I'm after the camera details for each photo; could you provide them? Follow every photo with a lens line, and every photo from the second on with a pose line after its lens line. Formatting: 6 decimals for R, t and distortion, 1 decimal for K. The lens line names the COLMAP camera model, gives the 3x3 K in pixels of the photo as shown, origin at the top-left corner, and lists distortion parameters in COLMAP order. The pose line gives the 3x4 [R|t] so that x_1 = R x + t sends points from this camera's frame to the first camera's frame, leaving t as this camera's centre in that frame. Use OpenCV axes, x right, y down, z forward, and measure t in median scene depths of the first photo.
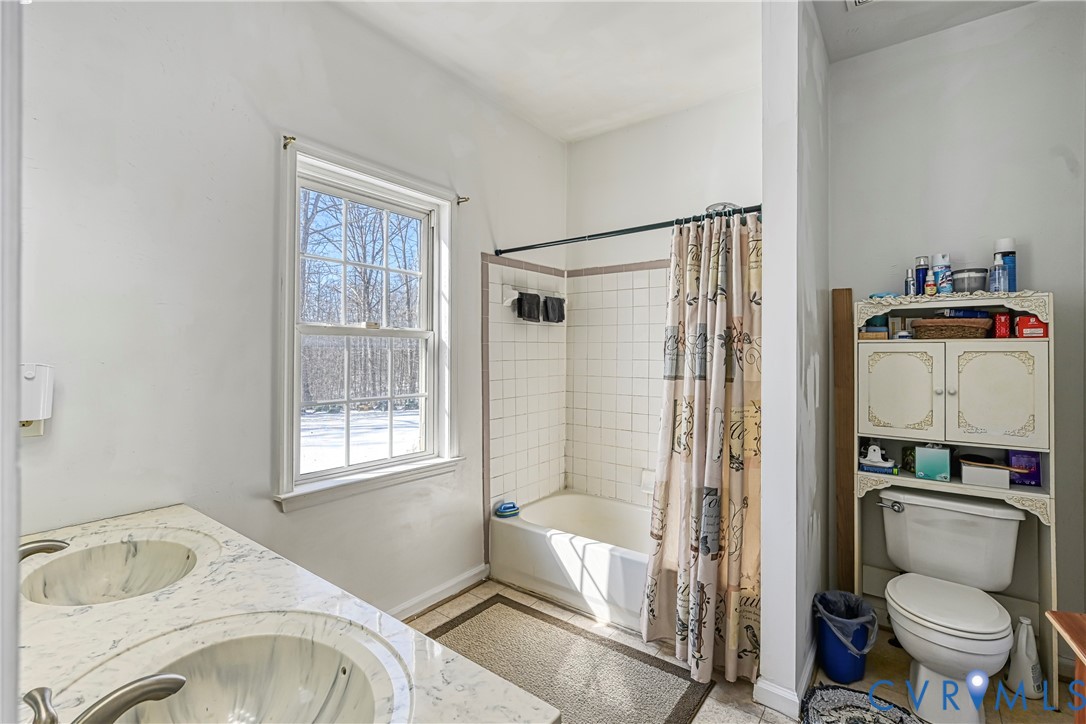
lens RADIAL K [[462.8, 0, 577.0], [0, 462.8, 354.5], [0, 0, 1]] dist [-0.002063, -0.000212]
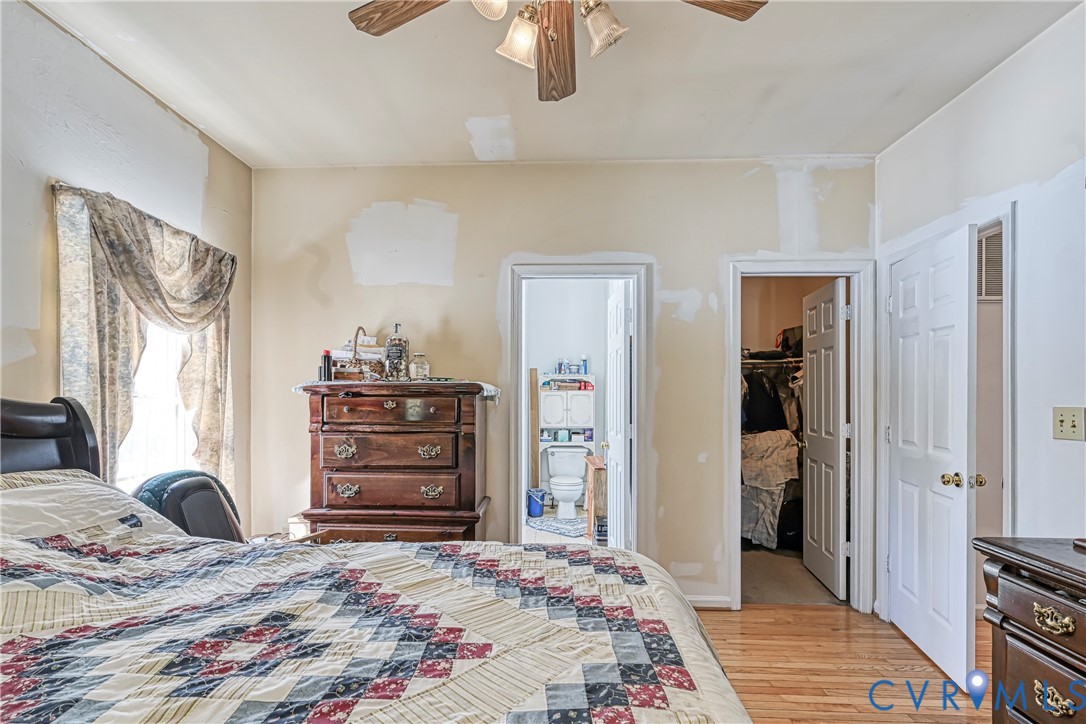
lens RADIAL K [[462.8, 0, 545.8], [0, 462.8, 394.9], [0, 0, 1]] dist [-0.002063, -0.000212]
pose [[0.822165, -0.003762, 0.569236, -0.876351], [-0.000260, 0.999976, 0.006983, -0.027427], [-0.569249, -0.005889, 0.822144, -1.193340]]
